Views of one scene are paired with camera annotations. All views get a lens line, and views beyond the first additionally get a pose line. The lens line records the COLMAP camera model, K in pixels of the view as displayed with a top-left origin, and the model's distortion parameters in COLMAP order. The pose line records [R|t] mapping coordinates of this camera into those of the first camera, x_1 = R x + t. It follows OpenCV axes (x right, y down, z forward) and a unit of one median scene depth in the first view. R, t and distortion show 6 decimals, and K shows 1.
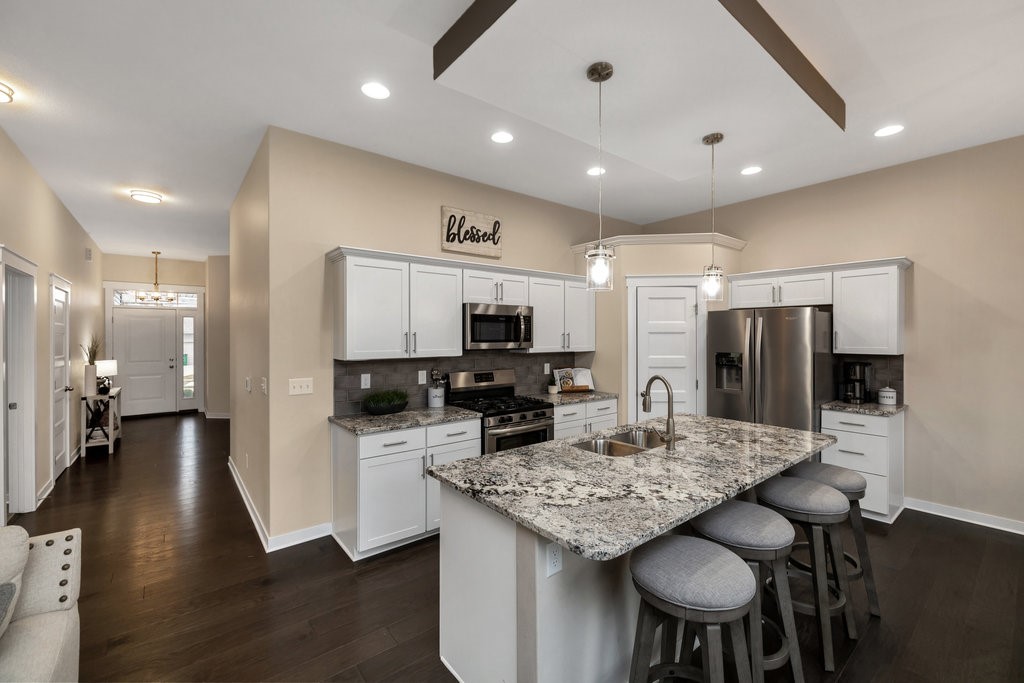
lens RADIAL K [[438.7, 0, 512.7], [0, 438.7, 342.4], [0, 0, 1]] dist [0.003308, -0.000487]
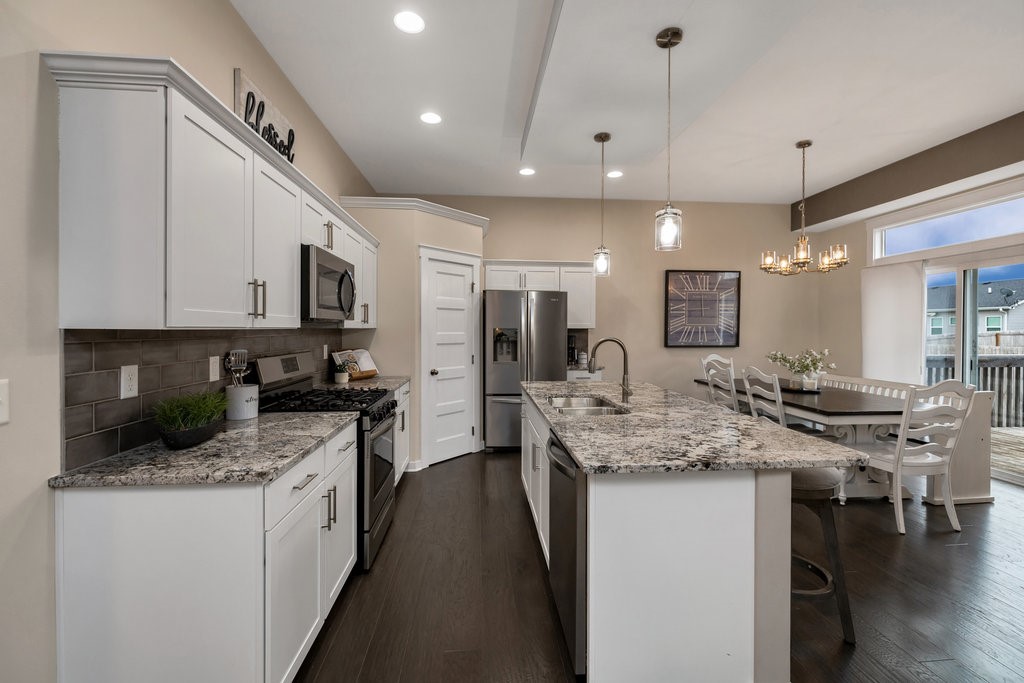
lens RADIAL K [[438.7, 0, 513.8], [0, 438.7, 333.5], [0, 0, 1]] dist [0.003308, -0.000487]
pose [[0.540465, -0.005088, 0.841351, -0.463245], [0.015311, 0.999876, -0.003789, 0.044425], [-0.841227, 0.014930, 0.540476, 0.402200]]
